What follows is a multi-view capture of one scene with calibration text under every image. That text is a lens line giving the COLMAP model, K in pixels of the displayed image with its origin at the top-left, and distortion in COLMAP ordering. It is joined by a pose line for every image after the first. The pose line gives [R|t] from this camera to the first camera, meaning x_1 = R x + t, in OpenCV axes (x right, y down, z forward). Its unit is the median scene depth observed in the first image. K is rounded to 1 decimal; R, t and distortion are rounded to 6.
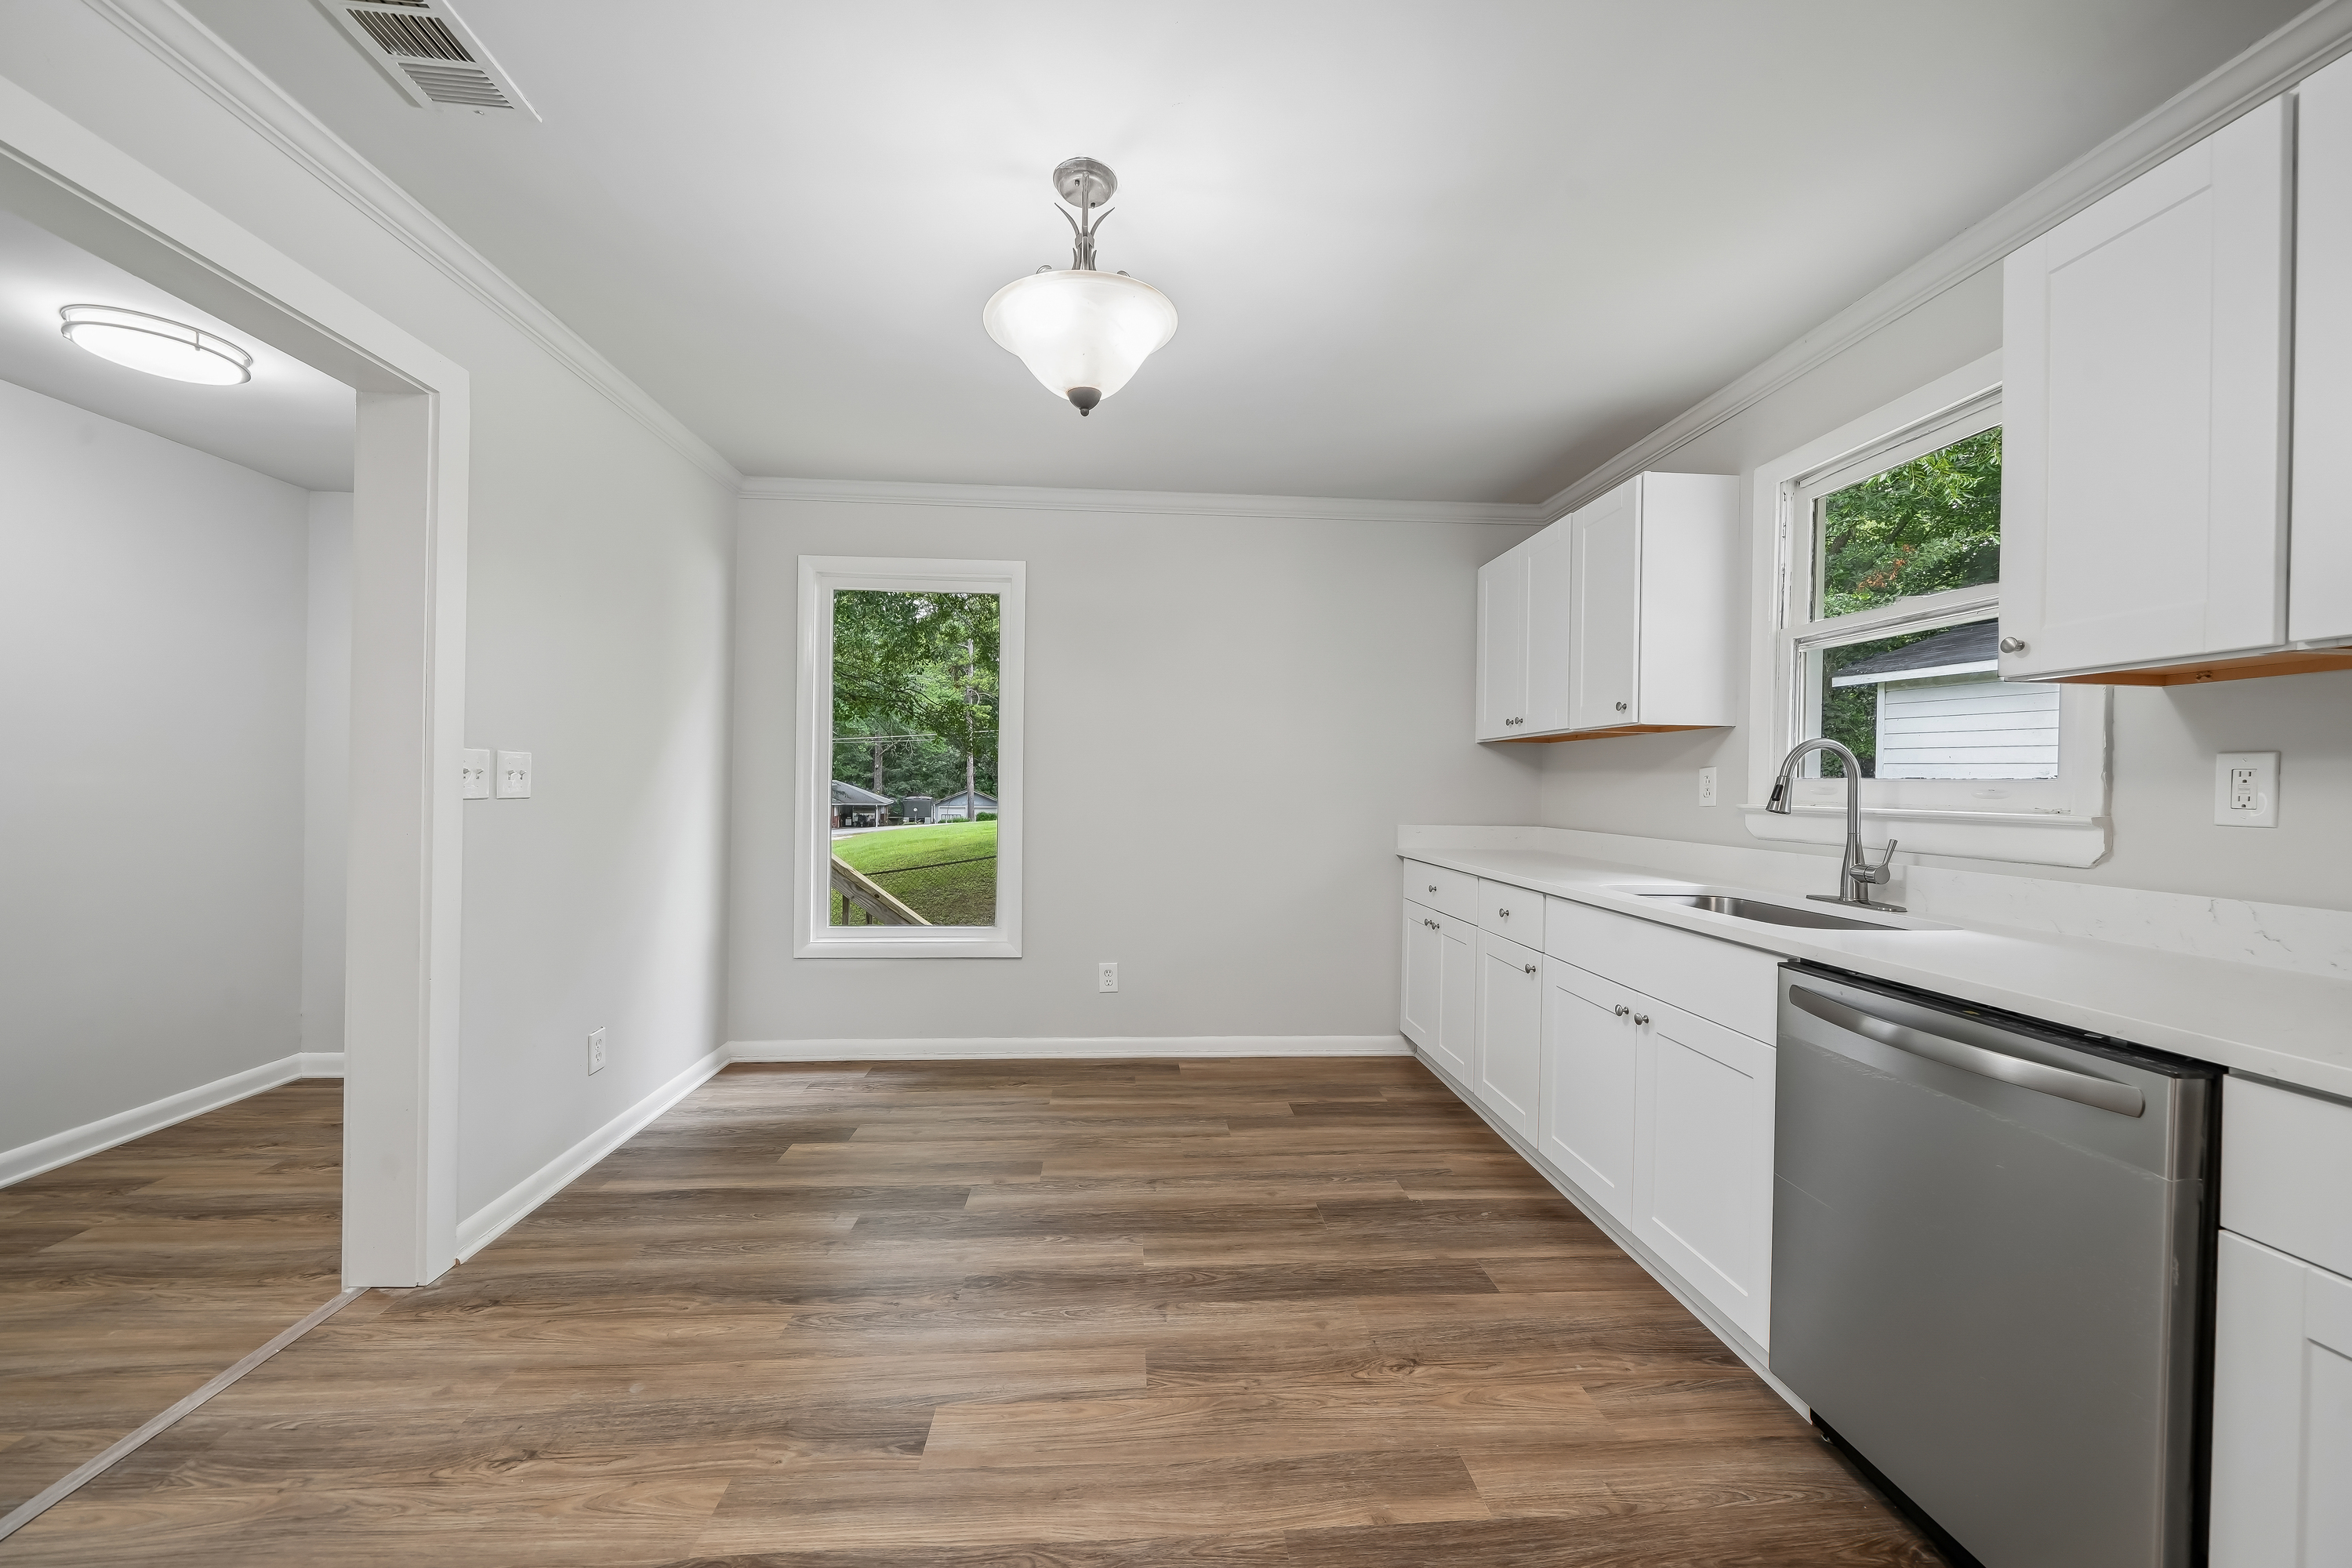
lens RADIAL K [[863.3, 0, 1176.0], [0, 863.3, 784.0], [0, 0, 1]] dist [-0.000591, -0.000136]
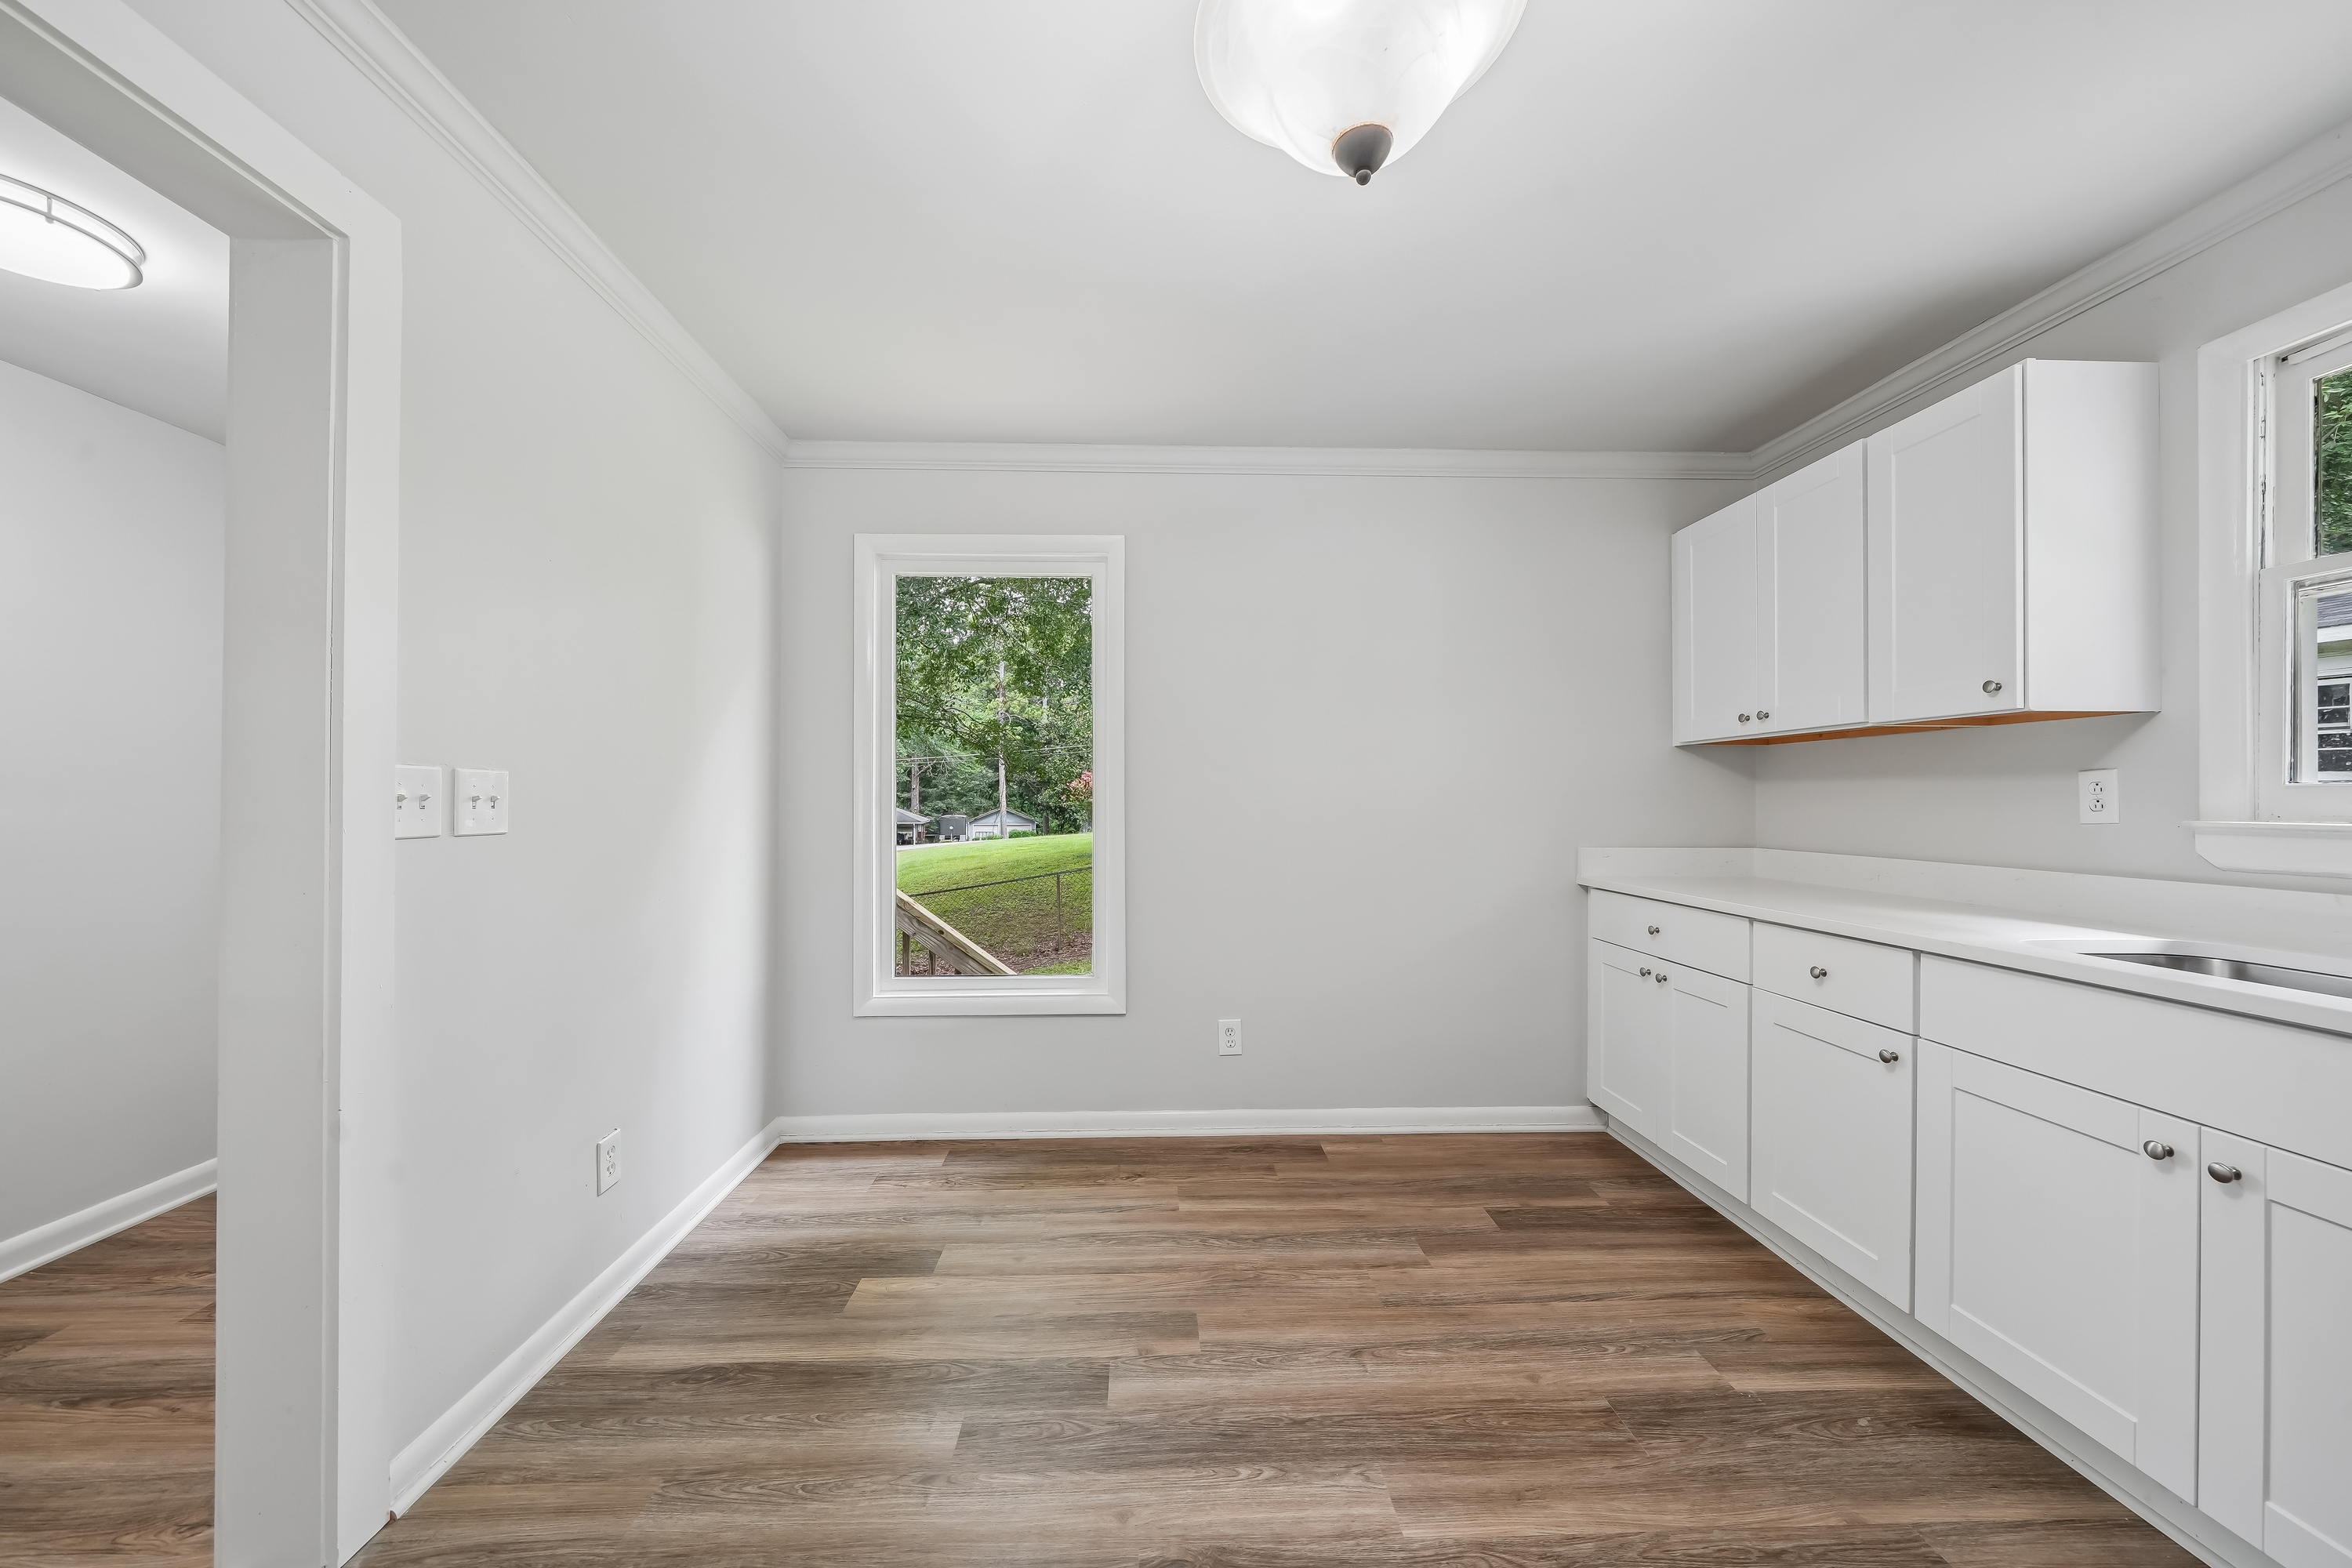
lens RADIAL K [[828.9, 0, 1170.5], [0, 828.9, 794.6], [0, 0, 1]] dist [-0.001603, -0.000229]
pose [[0.999398, -0.012989, -0.032182, -0.143361], [0.012780, 0.999896, -0.006706, -0.004228], [0.032266, 0.006290, 0.999460, 0.275693]]
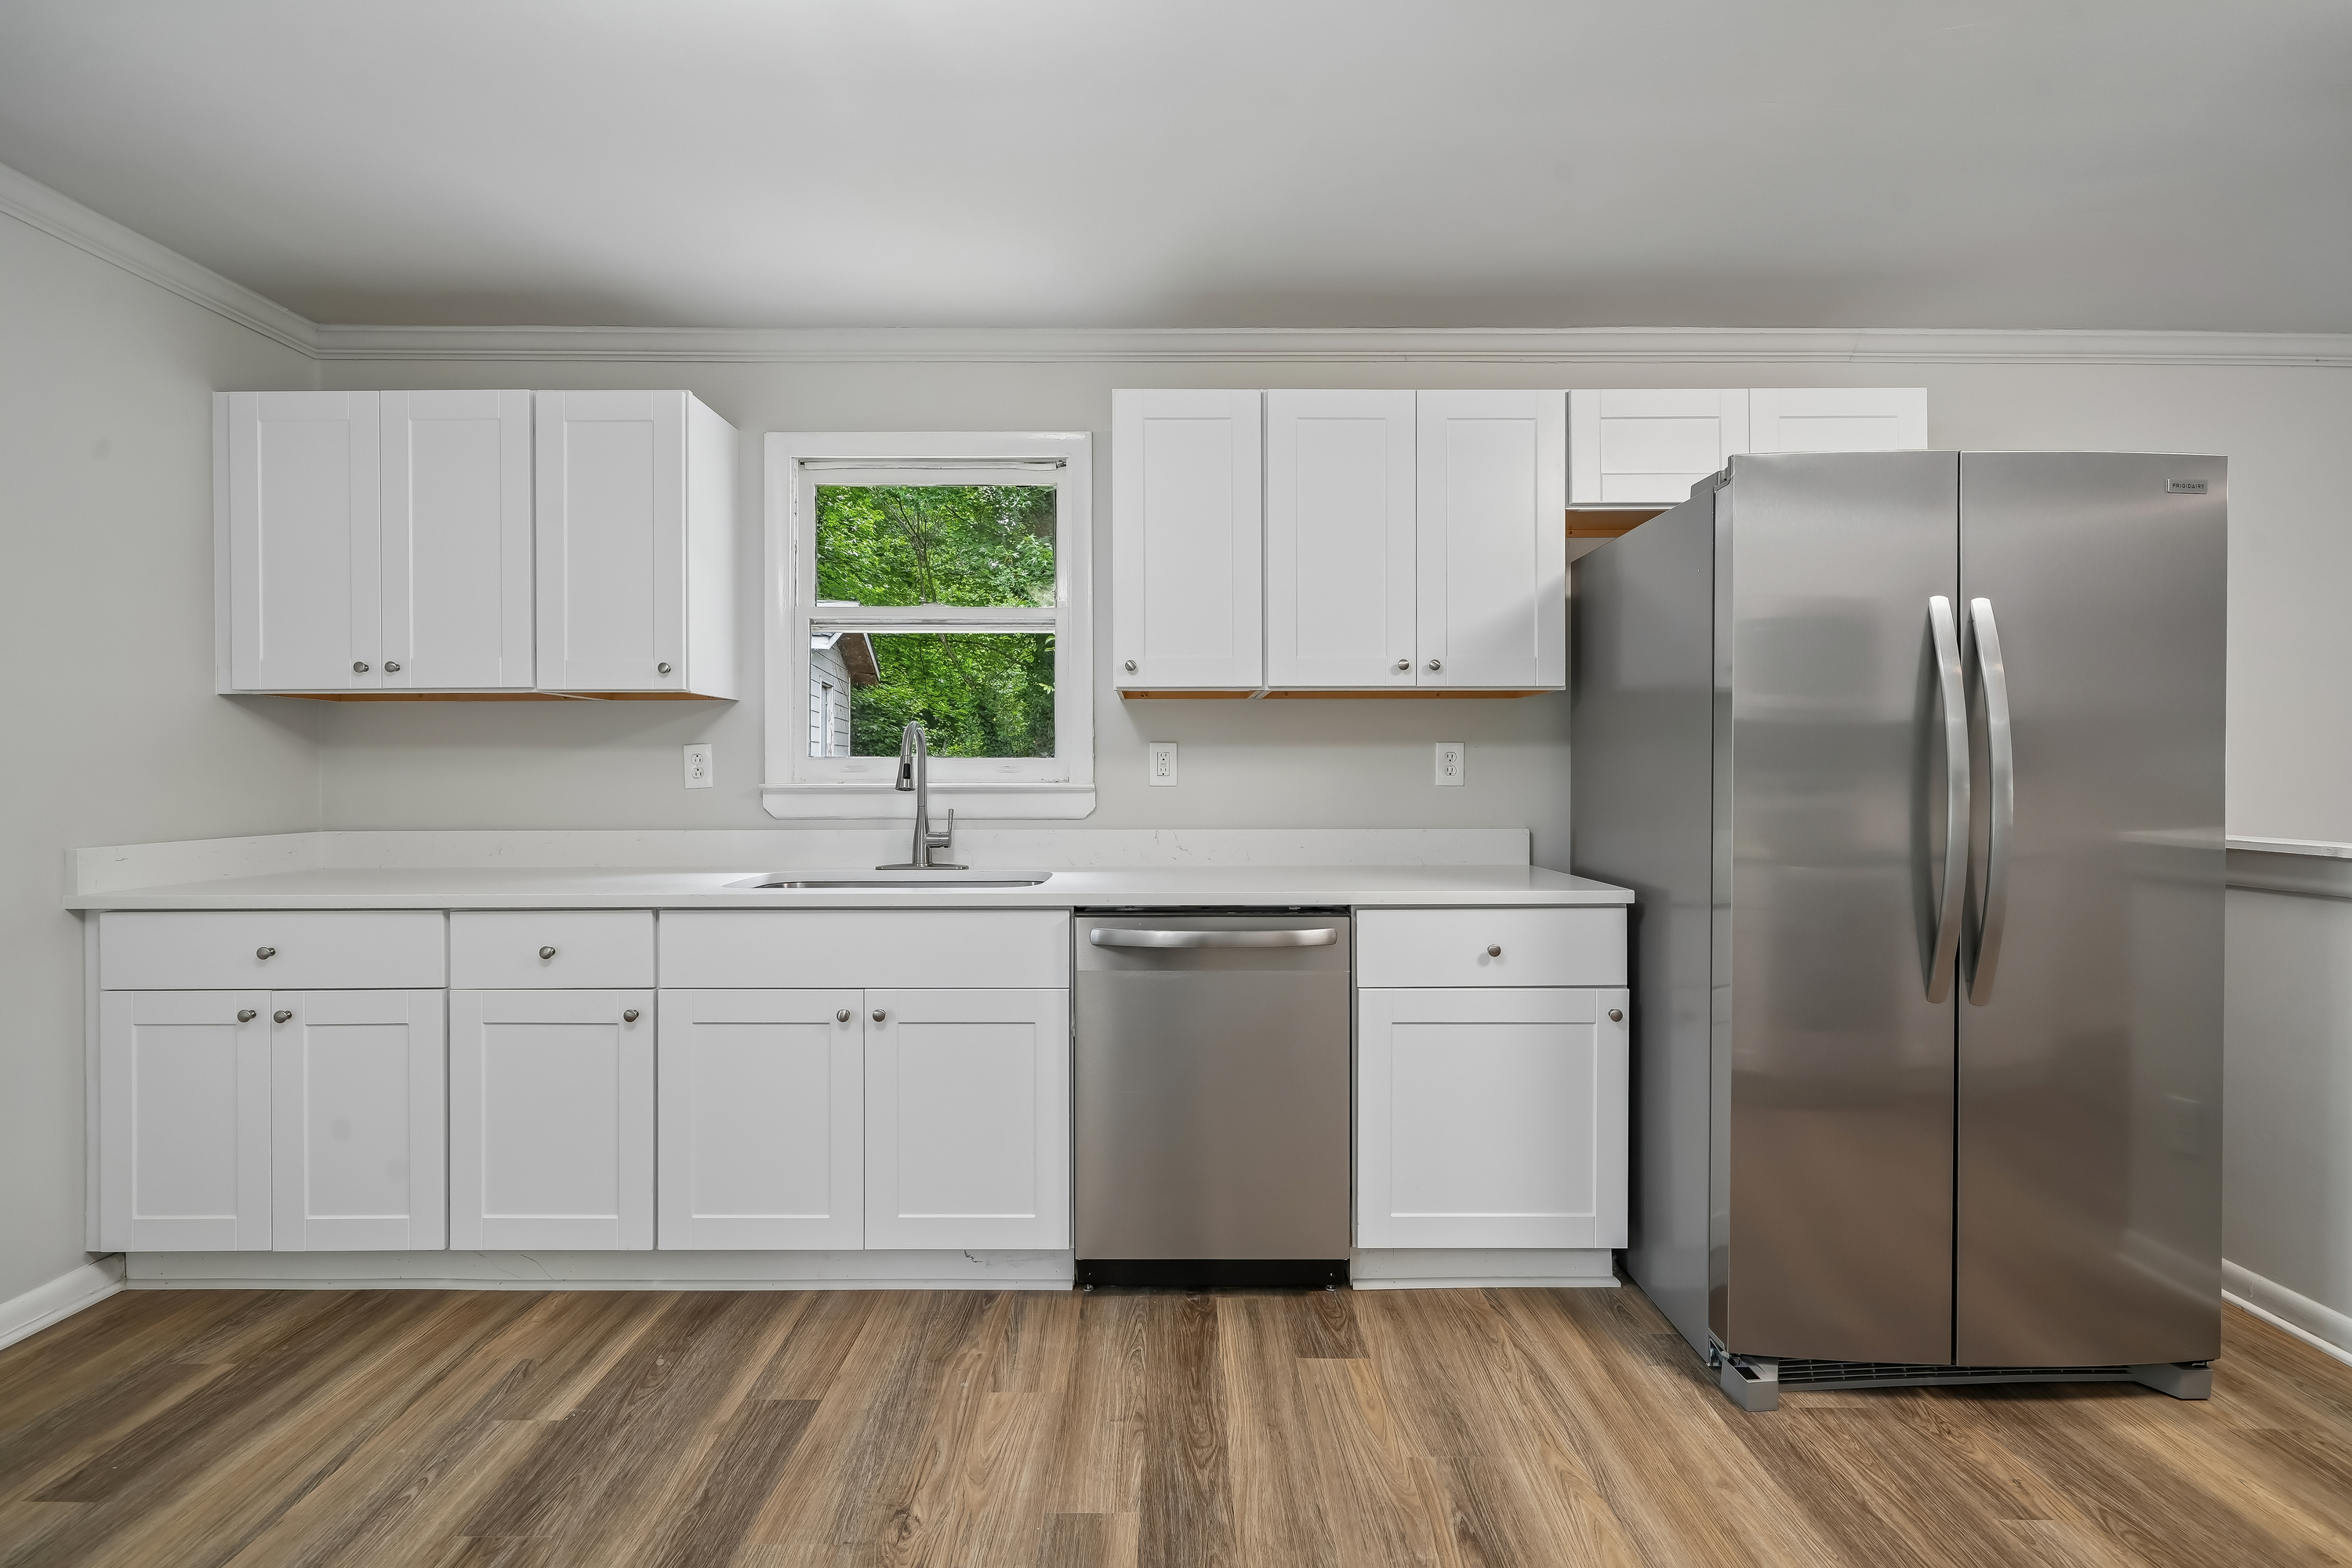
lens RADIAL K [[1007.9, 0, 1167.4], [0, 1007.9, 771.9], [0, 0, 1]] dist [-0.000132, -0.000082]
pose [[0.068065, -0.017331, 0.997530, -0.383713], [0.005004, 0.999842, 0.017030, -0.006364], [-0.997668, 0.003832, 0.068141, 0.445894]]
